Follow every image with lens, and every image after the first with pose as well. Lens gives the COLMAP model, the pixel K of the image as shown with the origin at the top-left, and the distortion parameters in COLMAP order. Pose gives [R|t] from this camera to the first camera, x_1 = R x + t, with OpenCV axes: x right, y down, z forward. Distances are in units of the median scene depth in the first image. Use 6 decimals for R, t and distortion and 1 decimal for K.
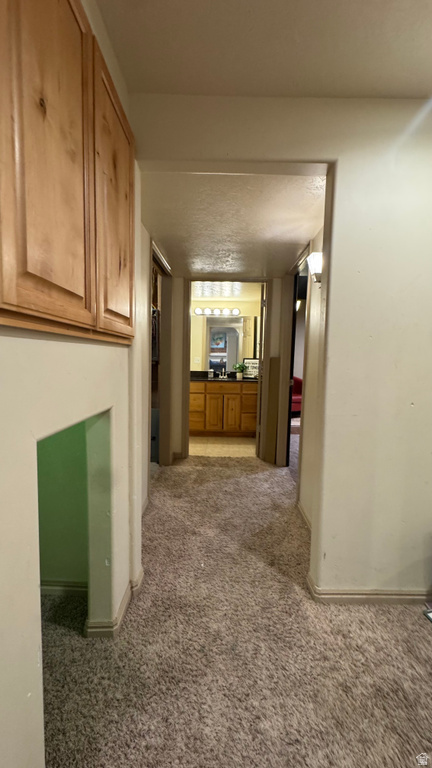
lens RADIAL K [[305.8, 0, 217.3], [0, 305.8, 383.4], [0, 0, 1]] dist [-0.001933, 0.000503]
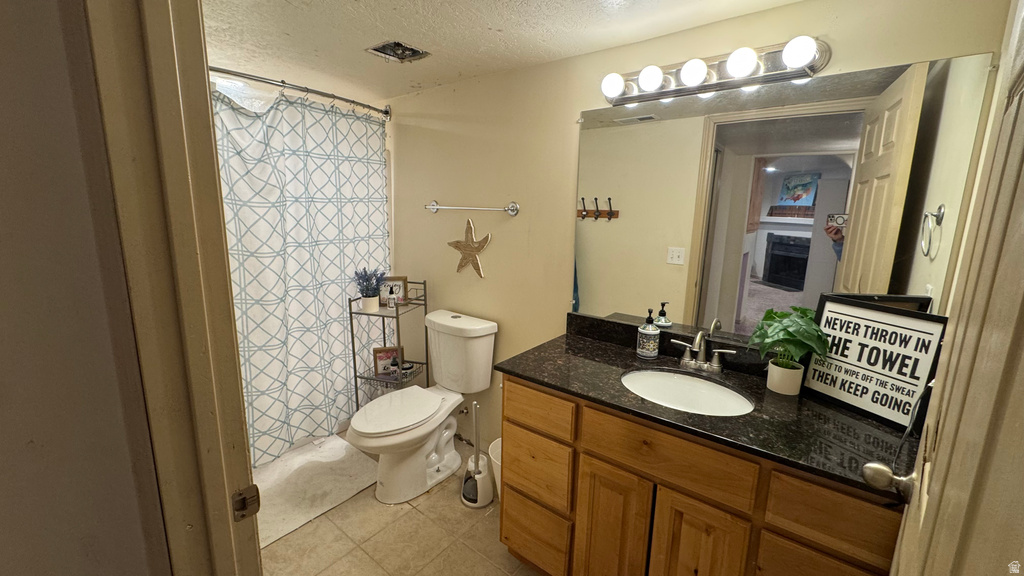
lens RADIAL K [[407.7, 0, 513.5], [0, 407.7, 288.7], [0, 0, 1]] dist [-0.001933, 0.000503]
pose [[0.809364, 0.114009, -0.576135, 0.076402], [-0.058487, 0.991747, 0.114090, -0.105641], [0.584388, -0.058643, 0.809353, 0.669431]]
